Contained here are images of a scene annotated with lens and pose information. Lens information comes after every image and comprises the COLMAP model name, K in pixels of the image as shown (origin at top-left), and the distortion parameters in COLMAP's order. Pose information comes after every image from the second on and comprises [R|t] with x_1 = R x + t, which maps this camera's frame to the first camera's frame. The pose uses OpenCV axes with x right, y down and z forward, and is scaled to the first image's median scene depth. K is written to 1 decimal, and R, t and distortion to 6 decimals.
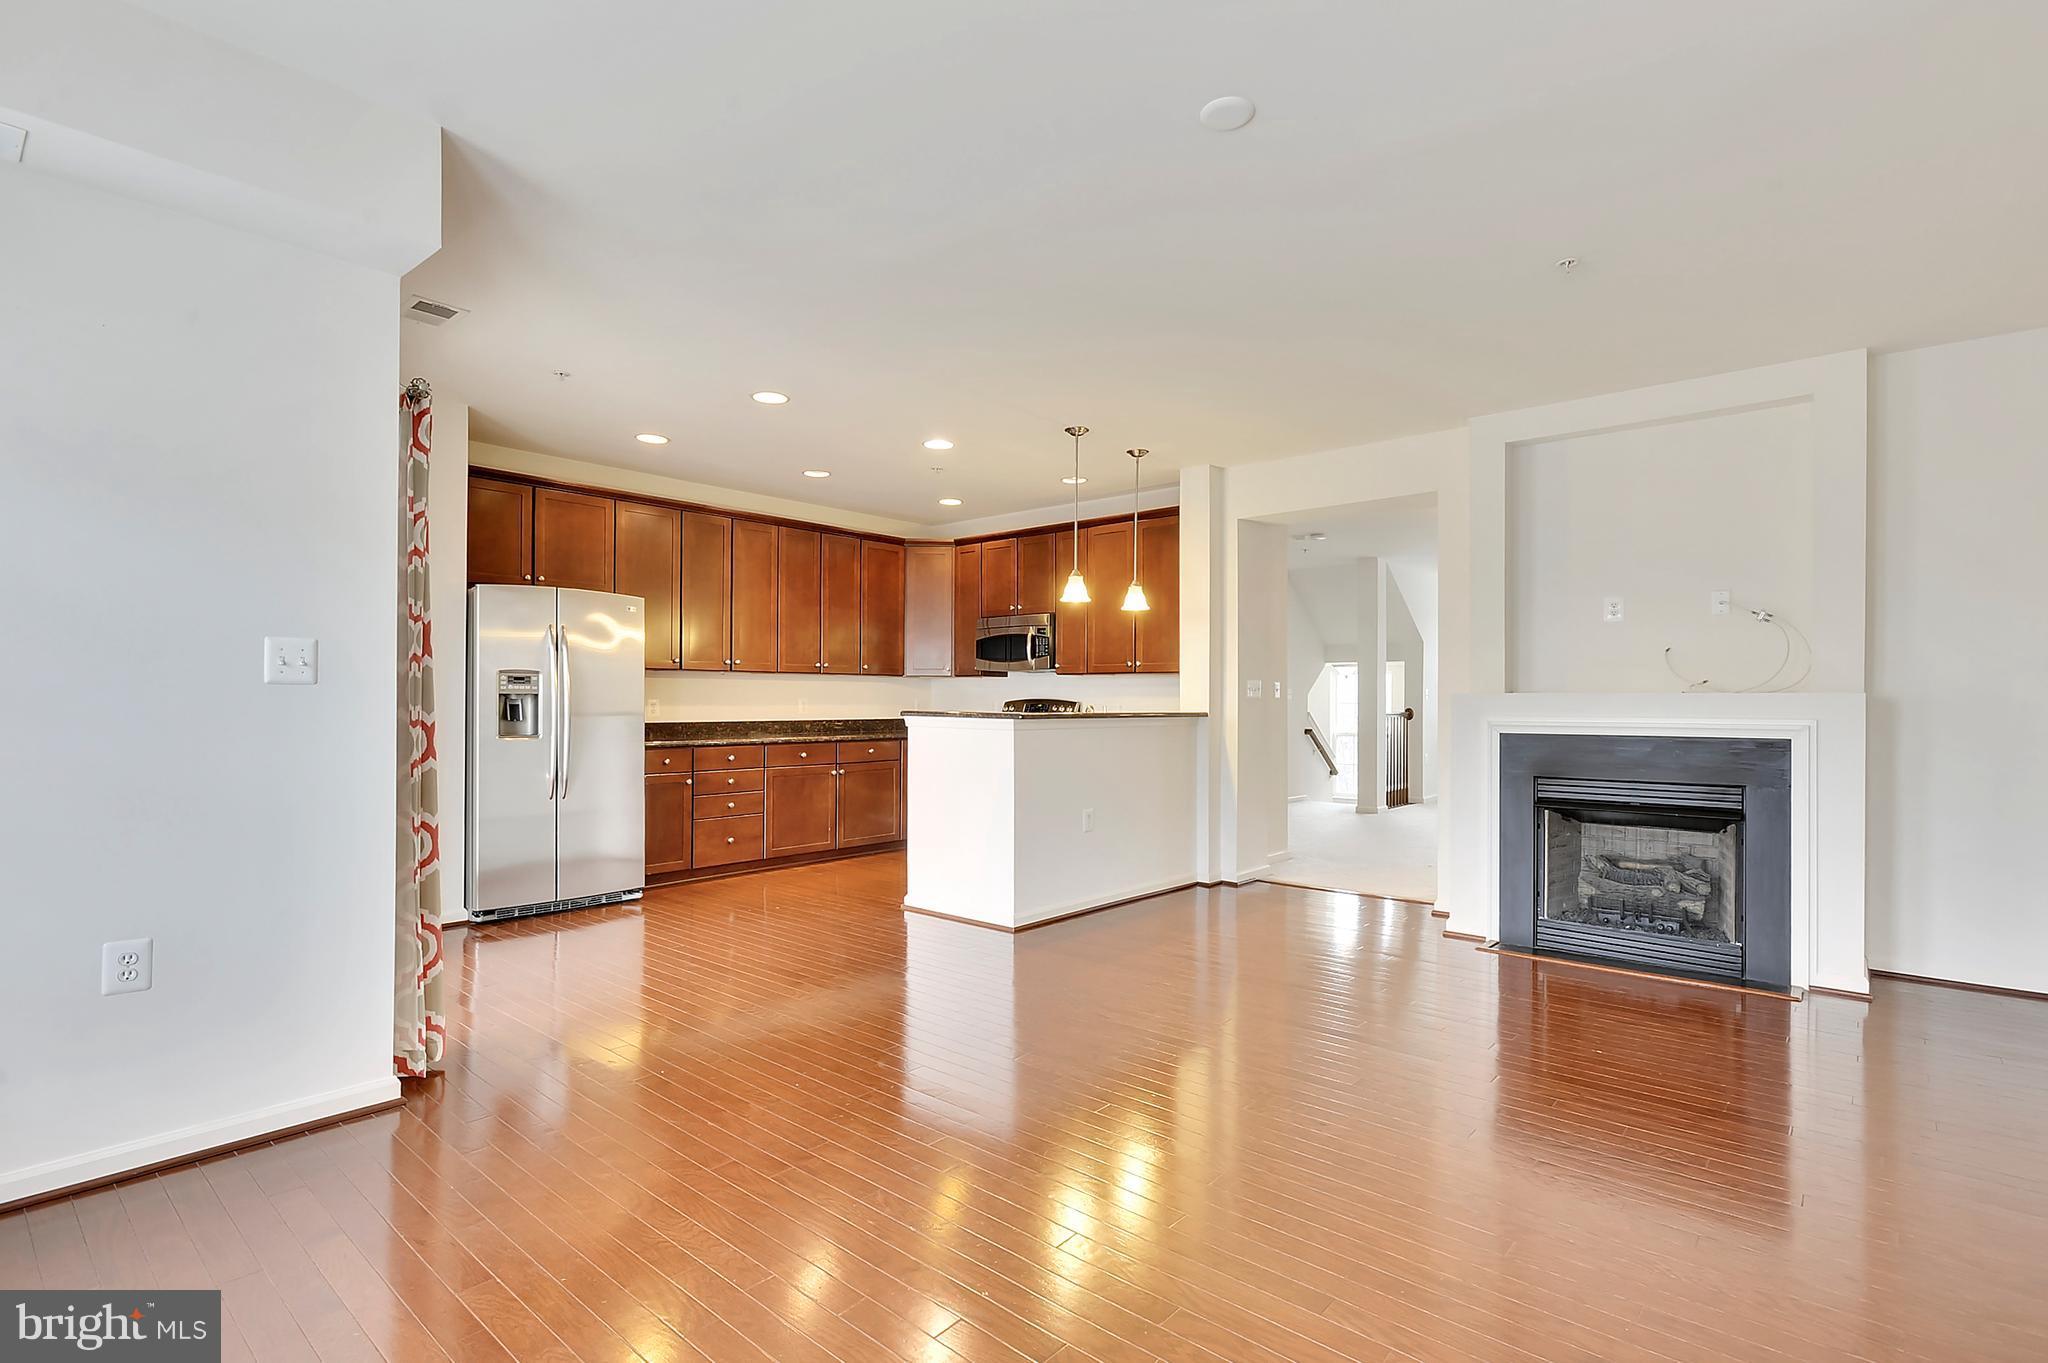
lens RADIAL K [[1018.9, 0, 1035.1], [0, 1018.9, 686.9], [0, 0, 1]] dist [-0.035925, 0.007130]
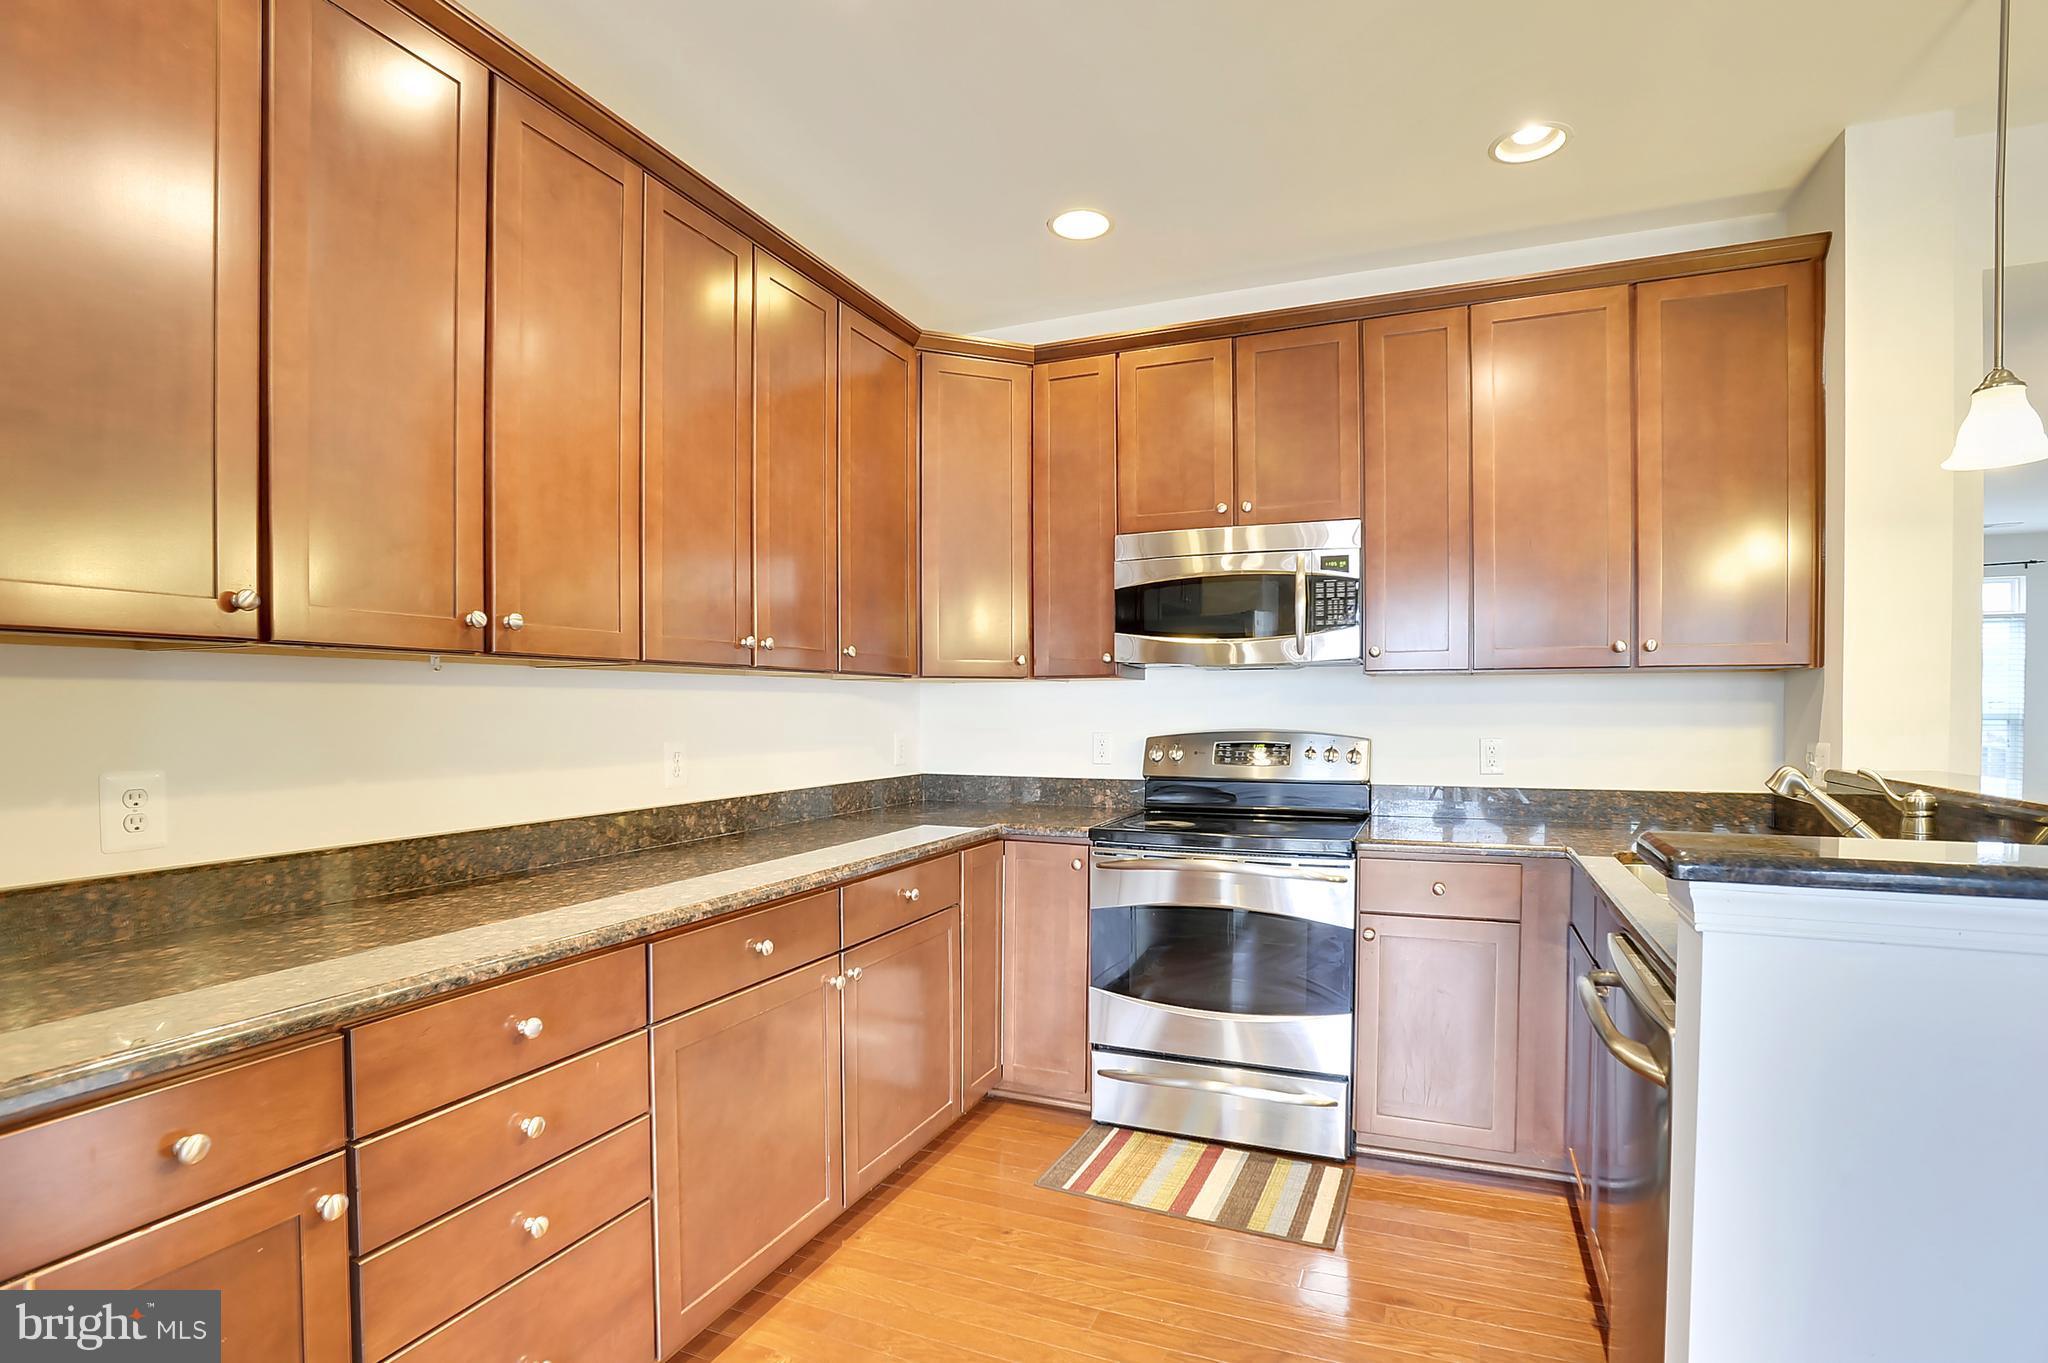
lens RADIAL K [[1018.9, 0, 1050.2], [0, 1018.9, 726.0], [0, 0, 1]] dist [-0.035925, 0.007130]
pose [[0.944144, -0.015536, 0.329167, -0.246172], [0.003334, 0.999287, 0.037602, -0.007190], [-0.329517, -0.034405, 0.943523, 0.702700]]
